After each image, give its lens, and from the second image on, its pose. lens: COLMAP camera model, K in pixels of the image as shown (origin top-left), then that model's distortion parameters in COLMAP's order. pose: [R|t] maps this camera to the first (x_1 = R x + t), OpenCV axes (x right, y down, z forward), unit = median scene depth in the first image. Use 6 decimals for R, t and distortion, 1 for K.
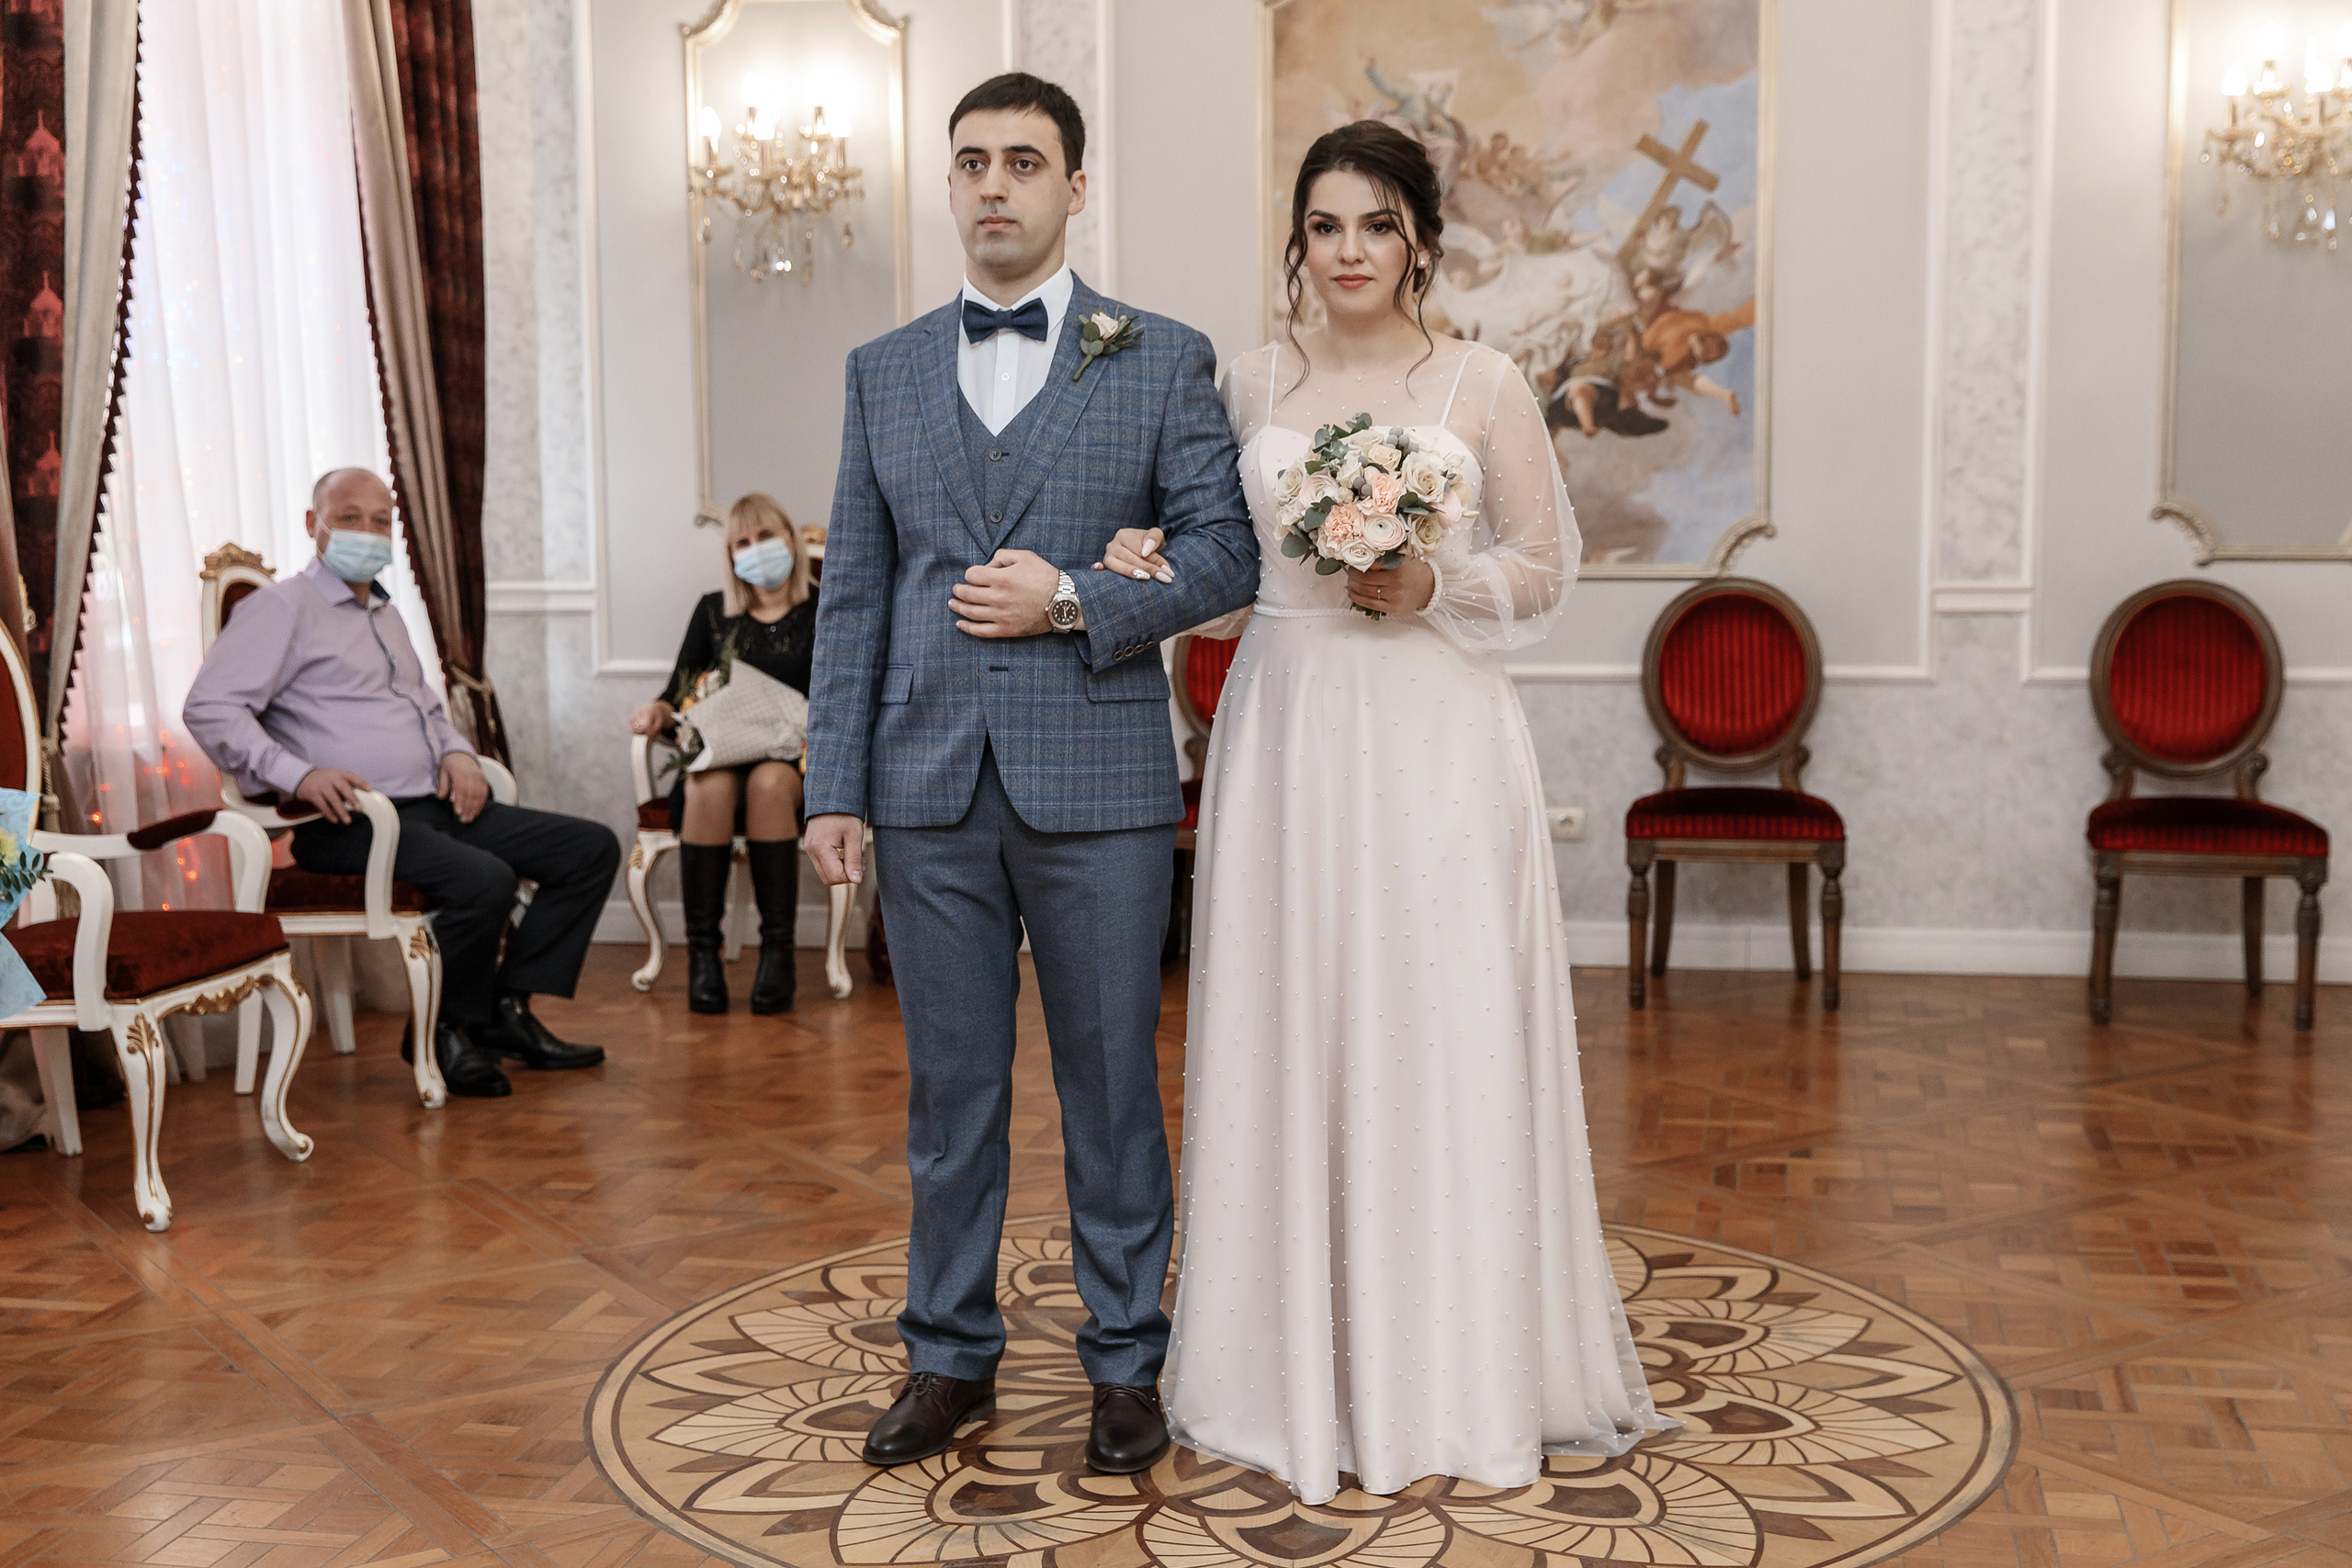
lens RADIAL K [[3078.2, 0, 1176.0], [0, 3078.2, 784.0], [0, 0, 1]] dist [0.011069, 0.118260]
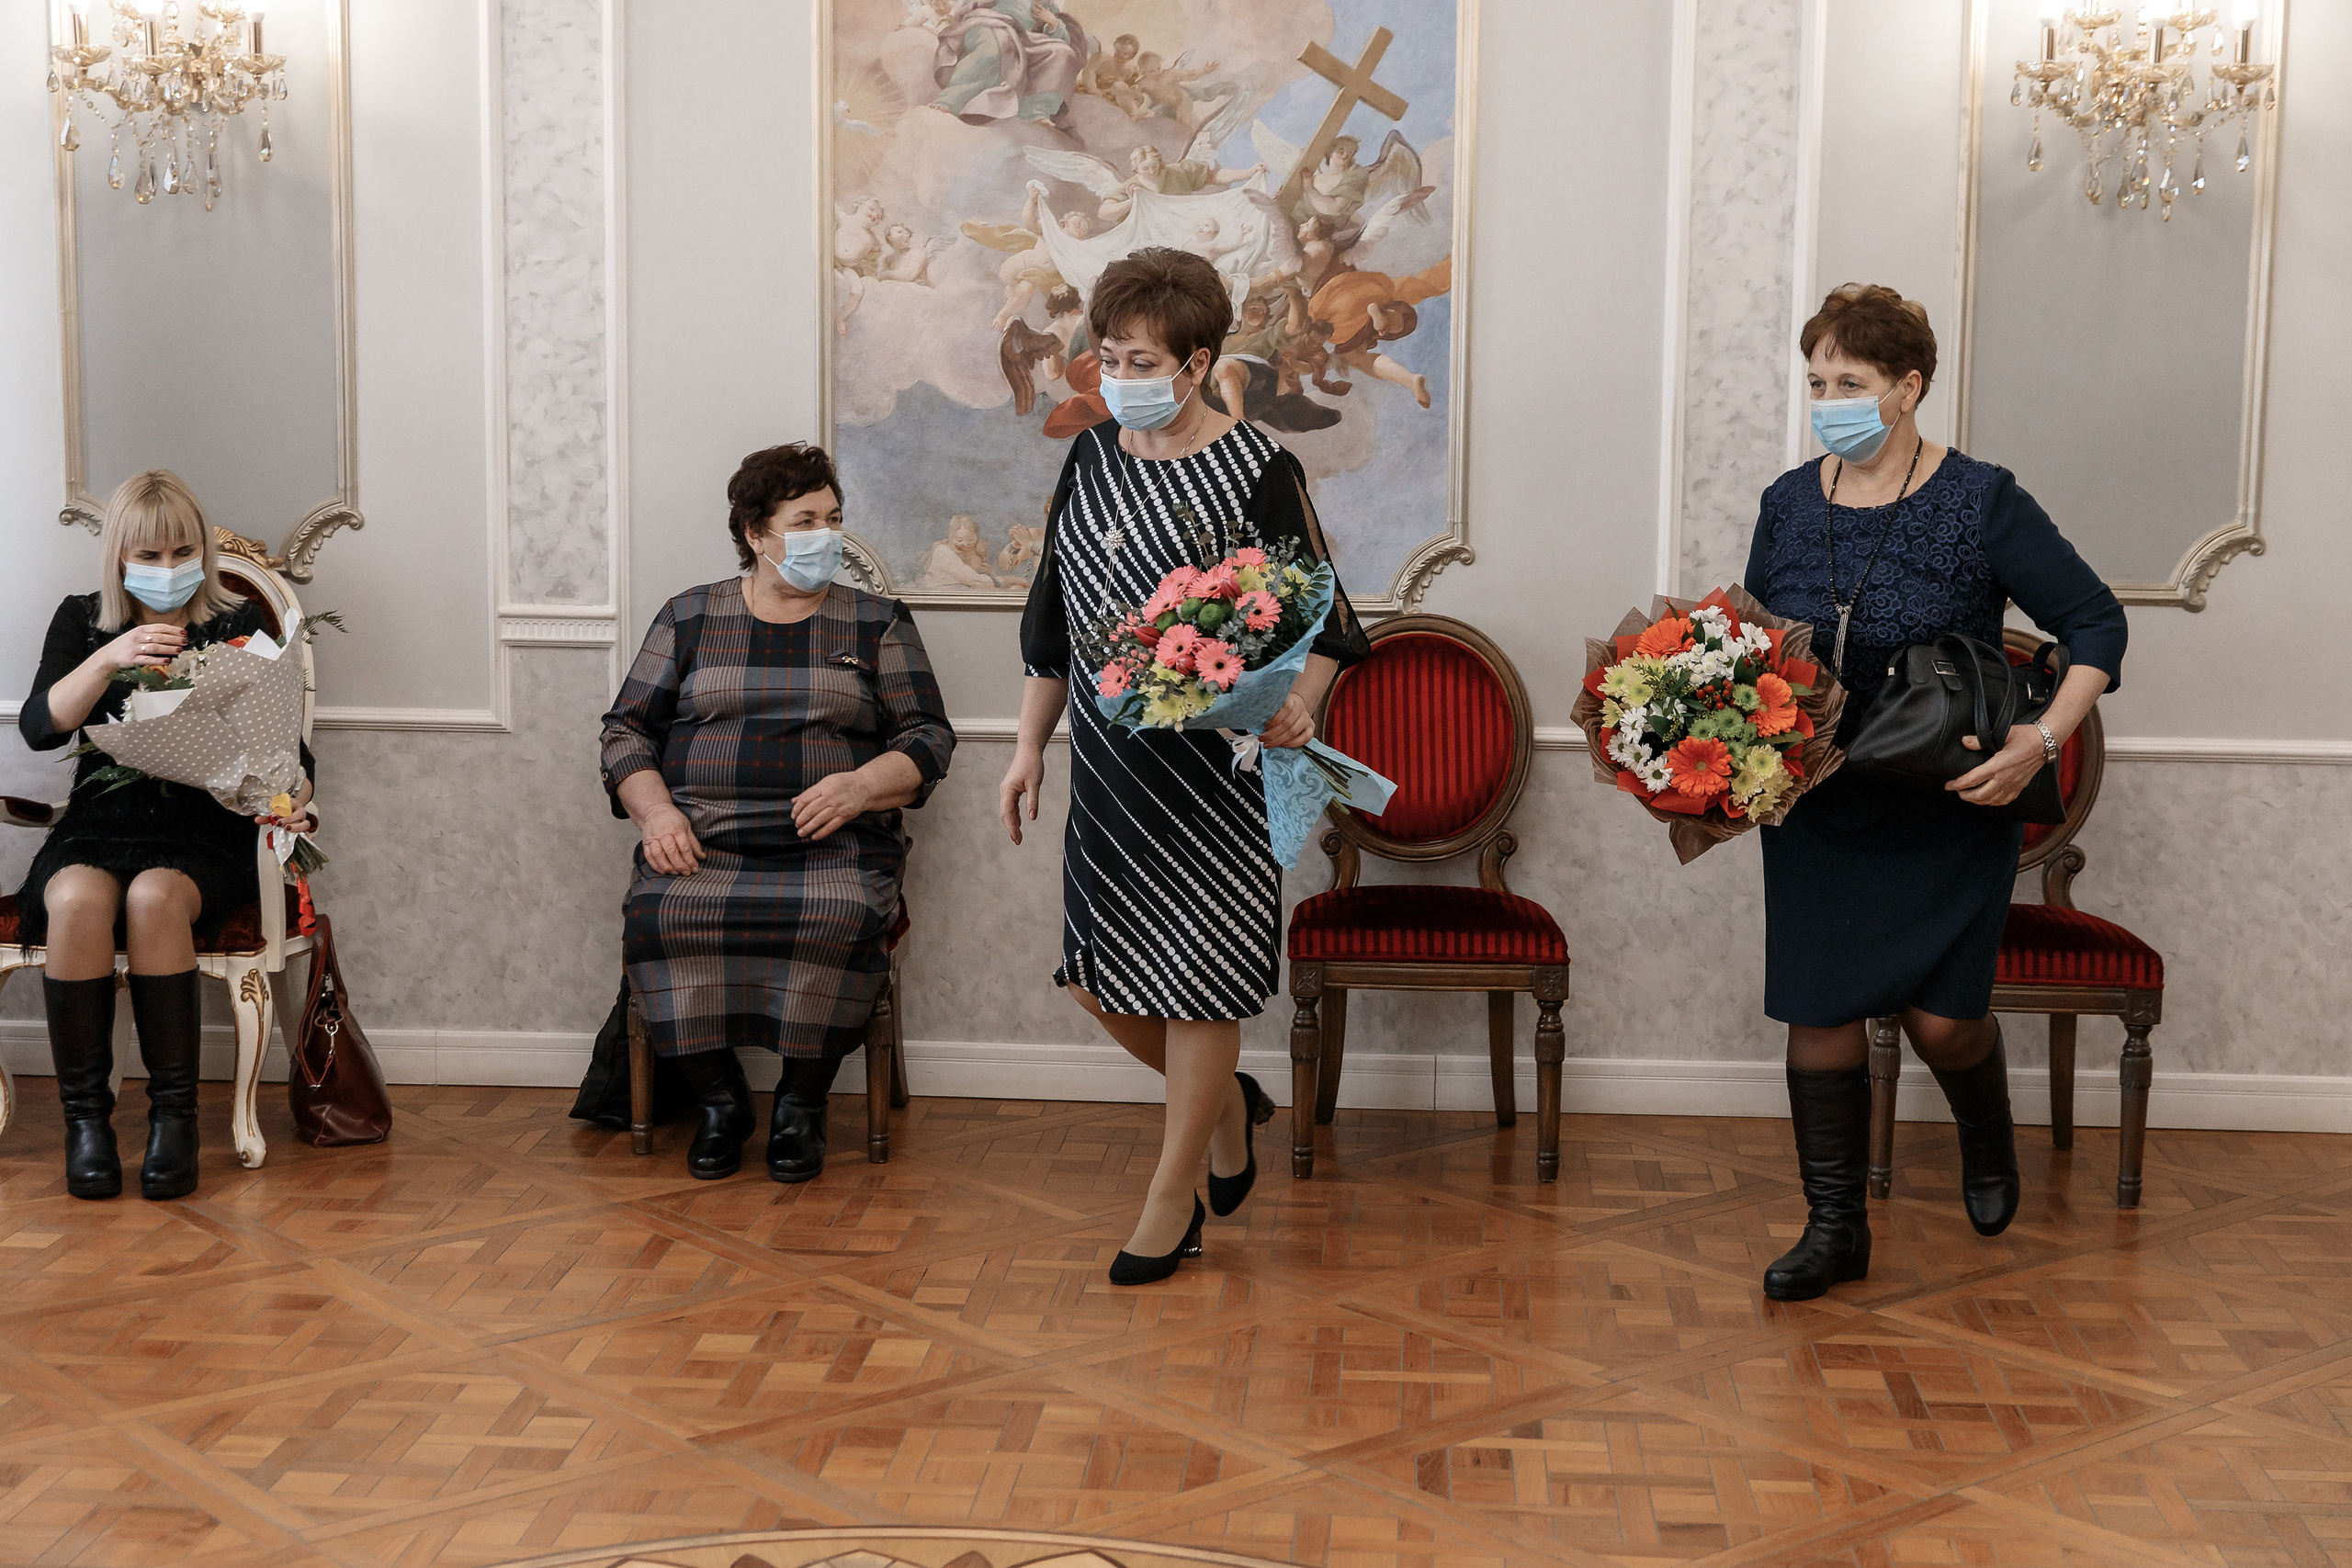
lens RADIAL K [[3536.8, 0, 1130.7], [0, 3536.8, 760.1], [0, 0, 1]] dist [0.032140, -0.026177]
pose [[0.993333, 0.002703, 0.115249, 0.004187], [-0.004589, 0.999860, 0.016102, -0.044578], [-0.115190, -0.016523, 0.993206, 0.116263]]
